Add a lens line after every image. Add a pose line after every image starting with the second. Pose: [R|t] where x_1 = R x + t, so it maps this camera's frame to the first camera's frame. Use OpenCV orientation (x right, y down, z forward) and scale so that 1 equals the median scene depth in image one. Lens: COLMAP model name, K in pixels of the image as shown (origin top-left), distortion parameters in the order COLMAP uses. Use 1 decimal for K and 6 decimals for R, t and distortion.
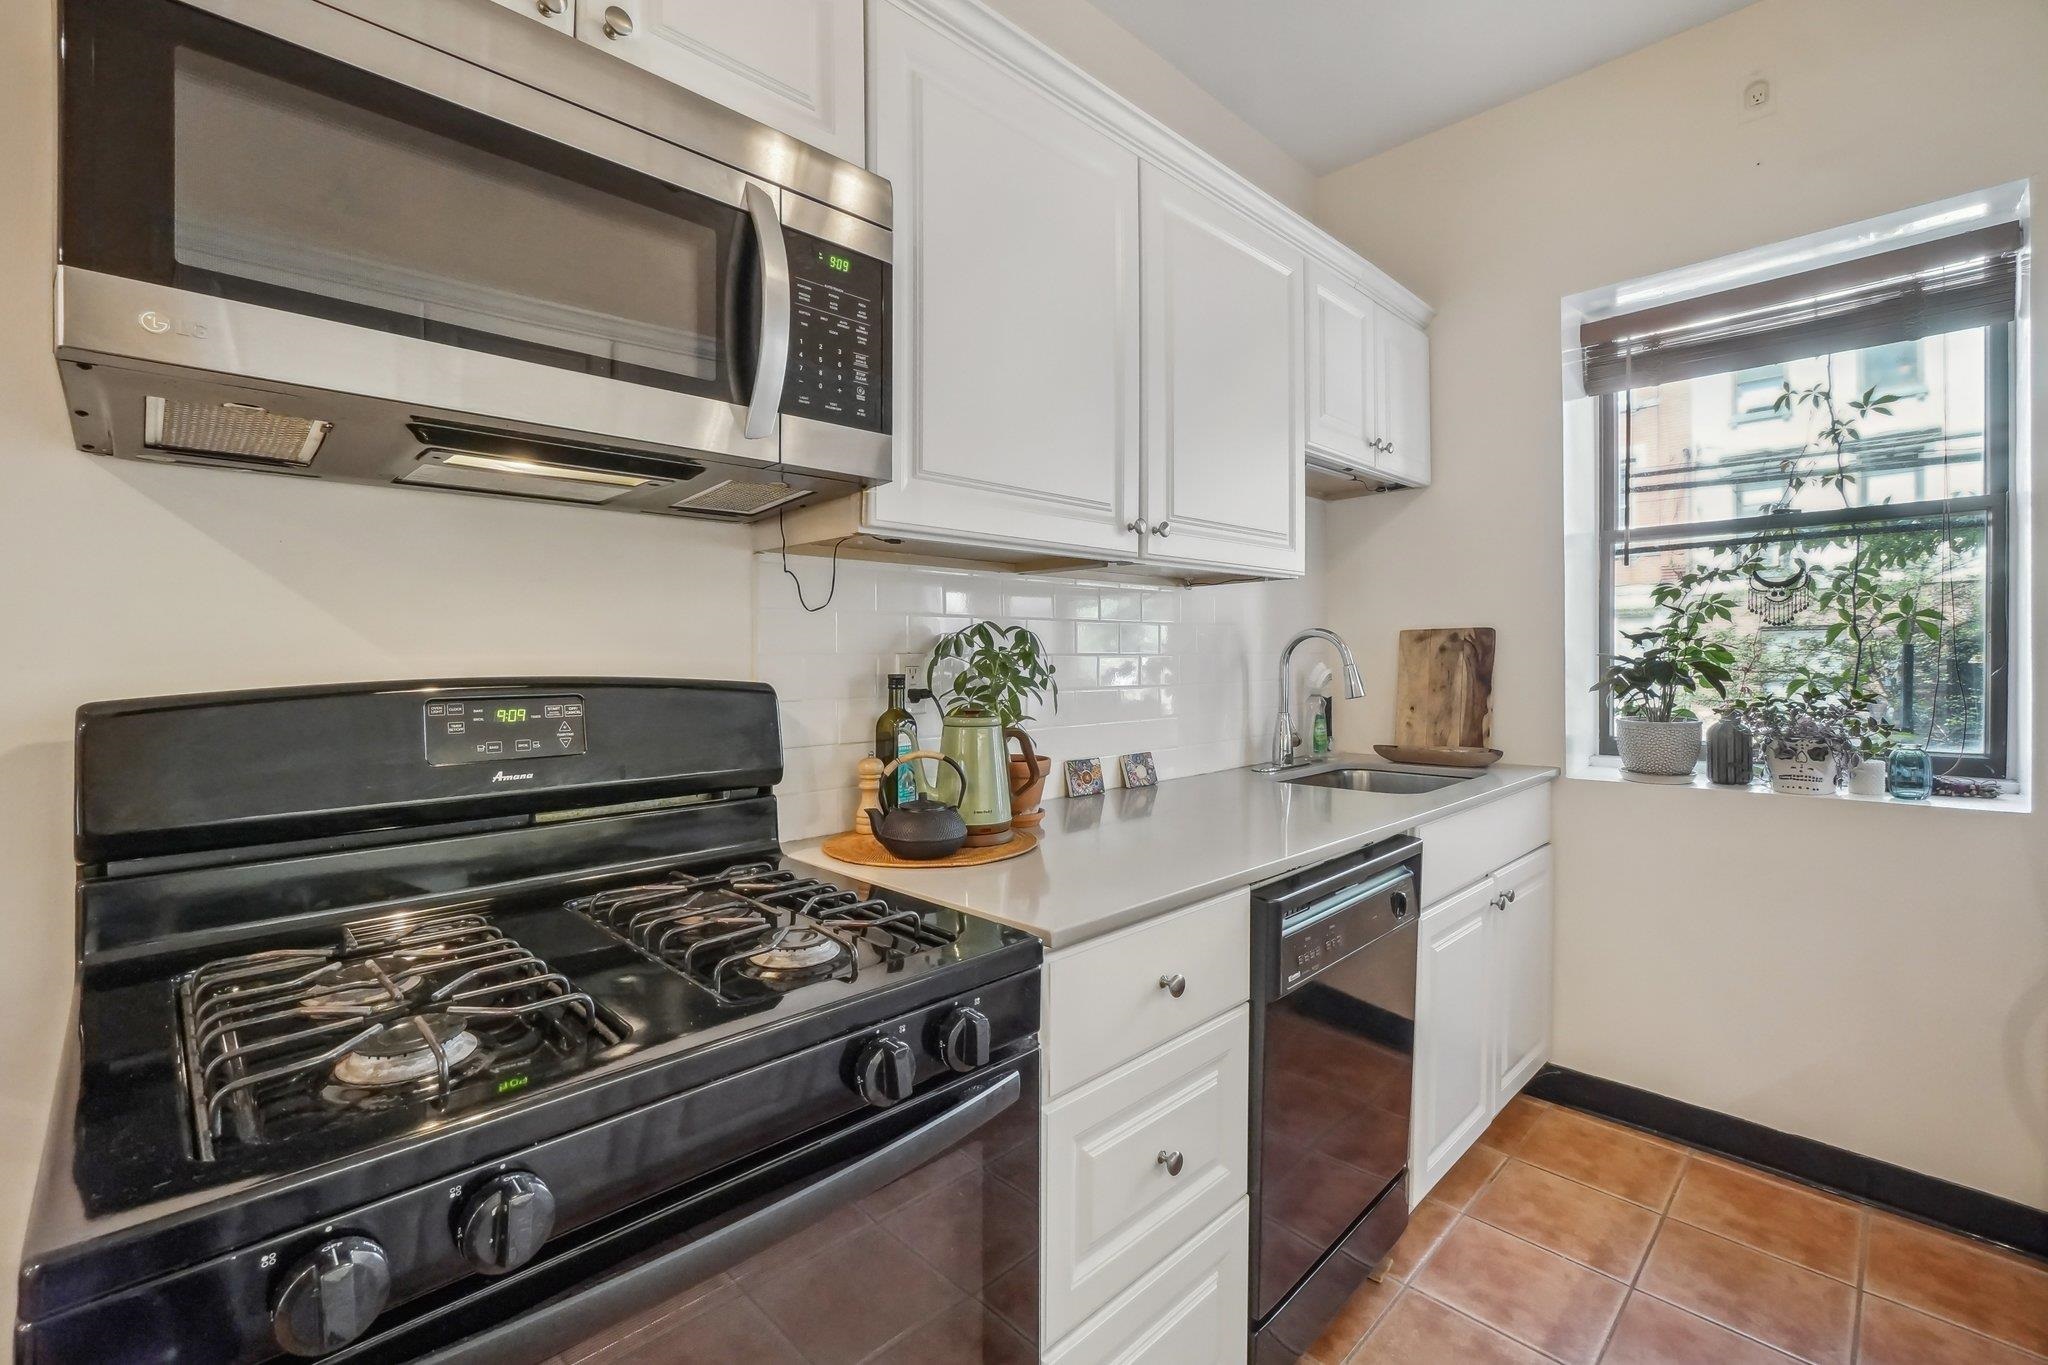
lens RADIAL K [[906.4, 0, 1014.9], [0, 906.4, 658.1], [0, 0, 1]] dist [-0.002088, 0.001050]
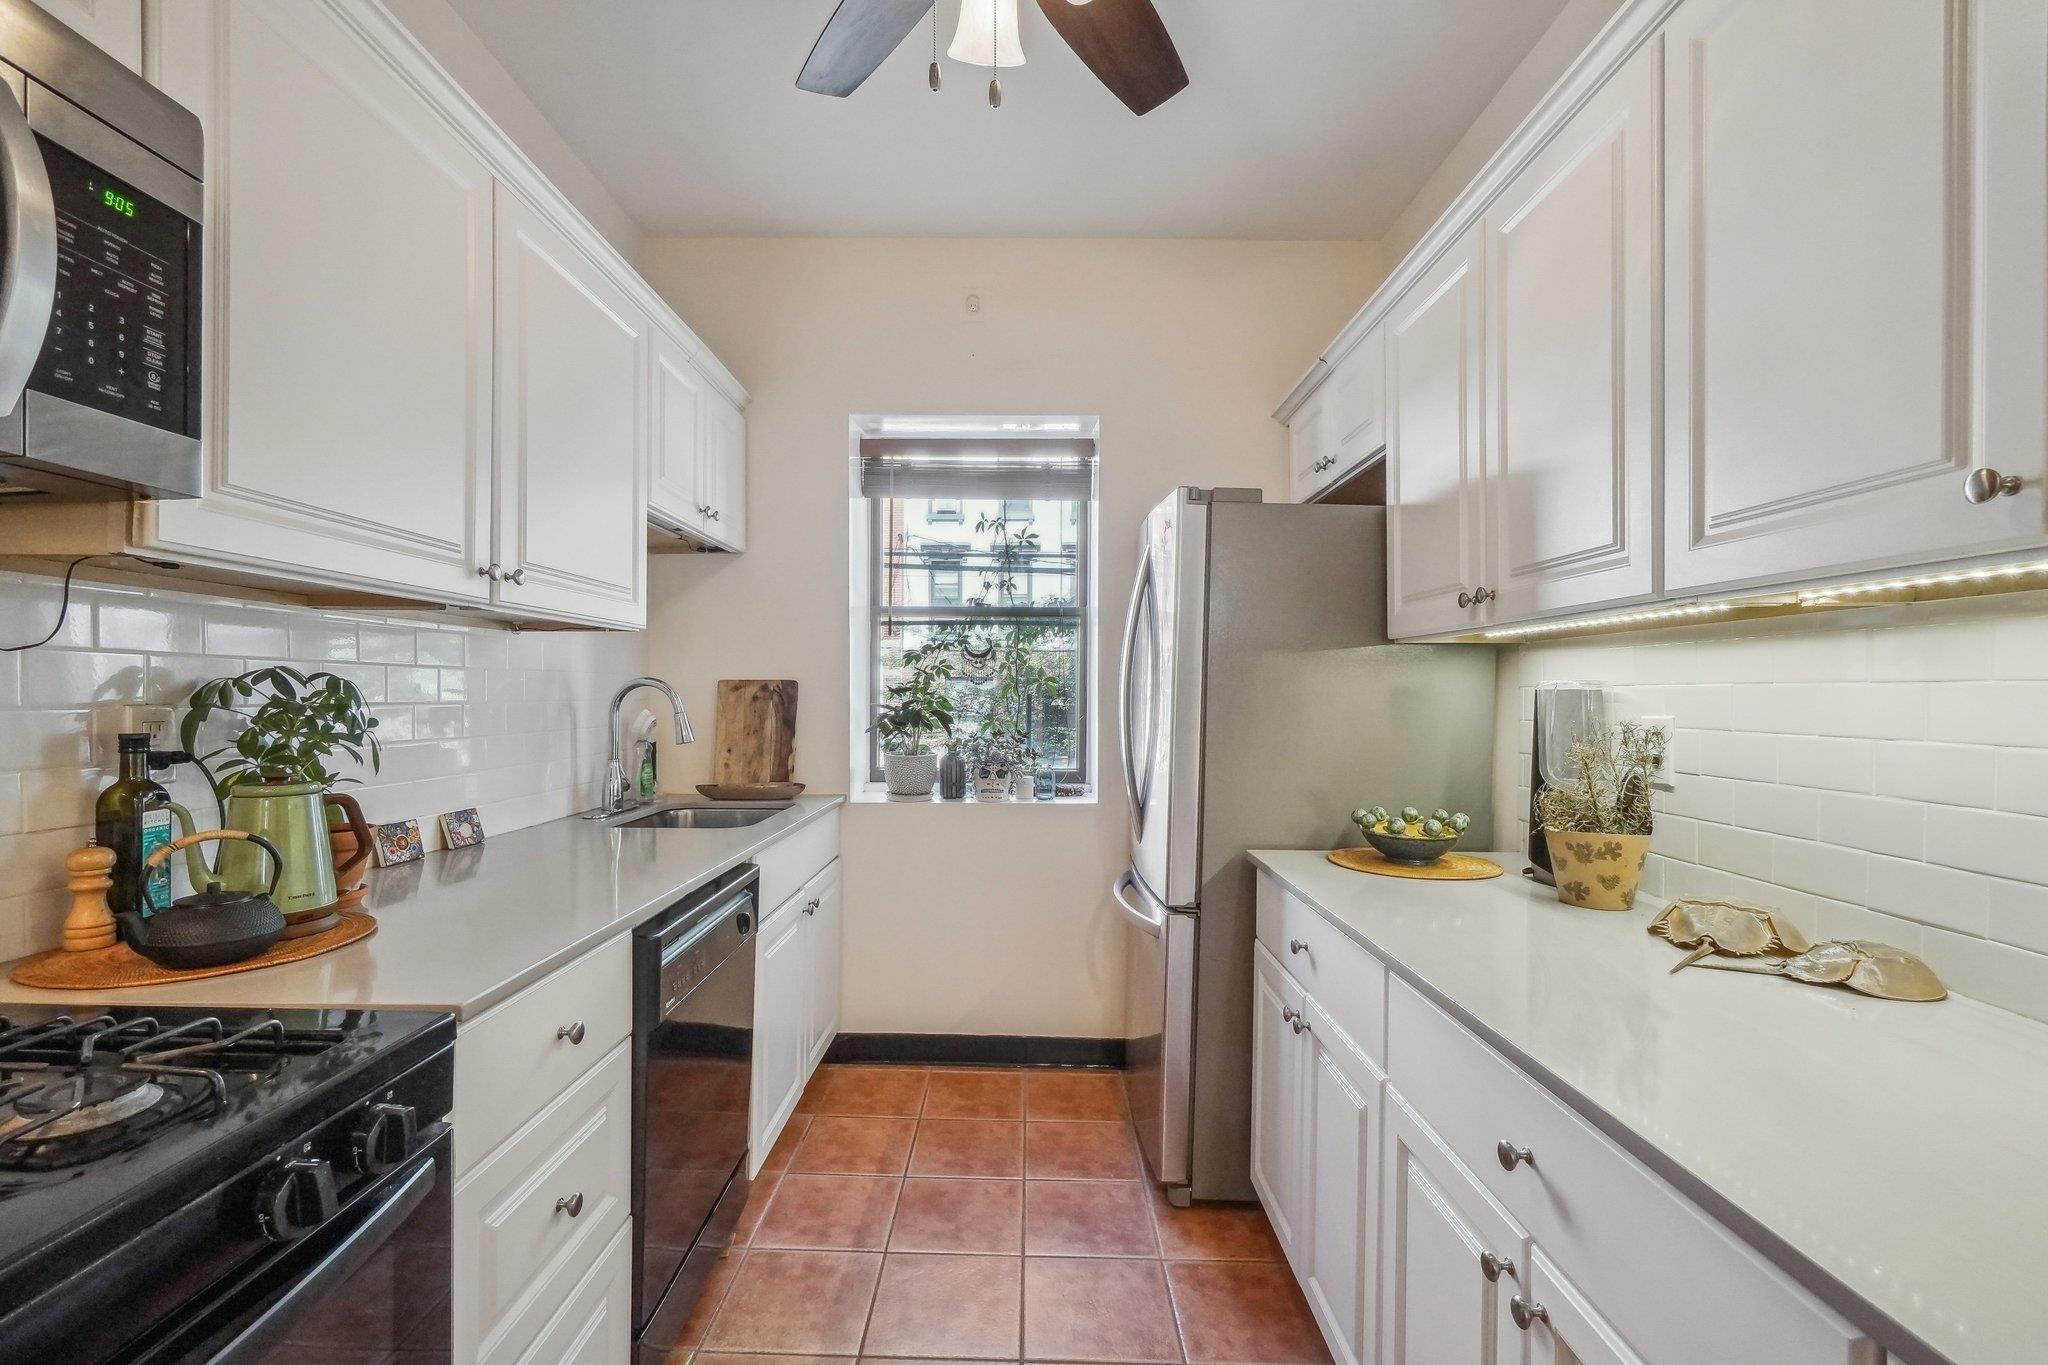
lens RADIAL K [[887.4, 0, 1030.9], [0, 887.4, 713.5], [0, 0, 1]] dist [-0.000368, 0.000532]
pose [[0.703534, -0.003081, 0.710655, -0.112300], [-0.010911, 0.999826, 0.015137, -0.015761], [-0.710578, -0.018404, 0.703378, -0.046840]]
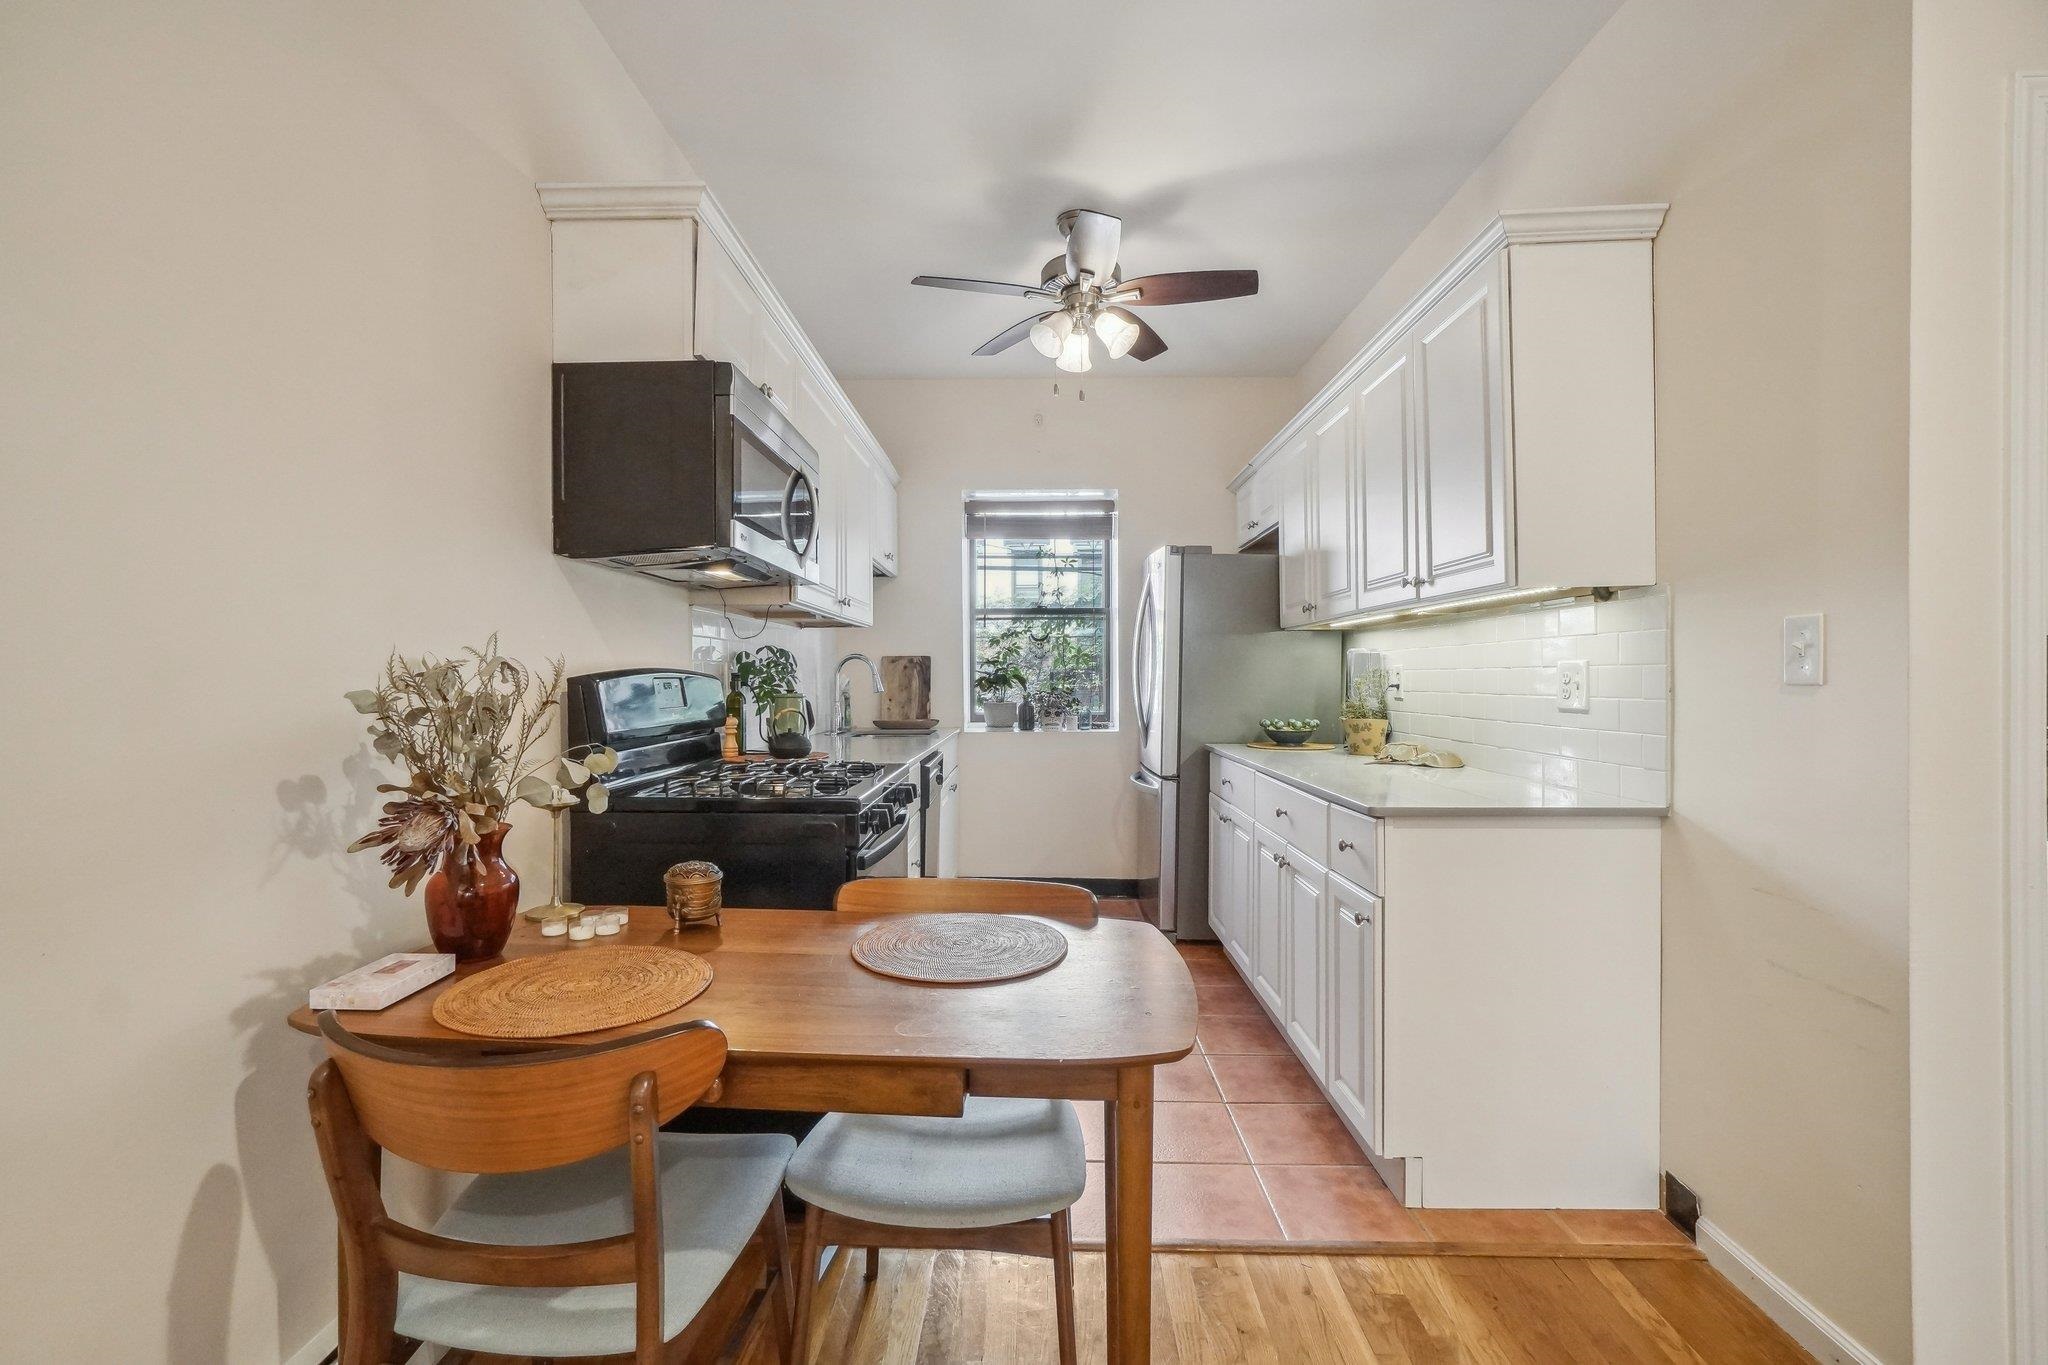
lens RADIAL K [[881.0, 0, 1018.5], [0, 881.0, 676.2], [0, 0, 1]] dist [-0.000382, -0.000086]
pose [[0.713925, 0.006466, 0.700192, -0.890300], [-0.001555, 0.999970, -0.007648, 0.031700], [-0.700220, 0.004371, 0.713914, -0.630669]]
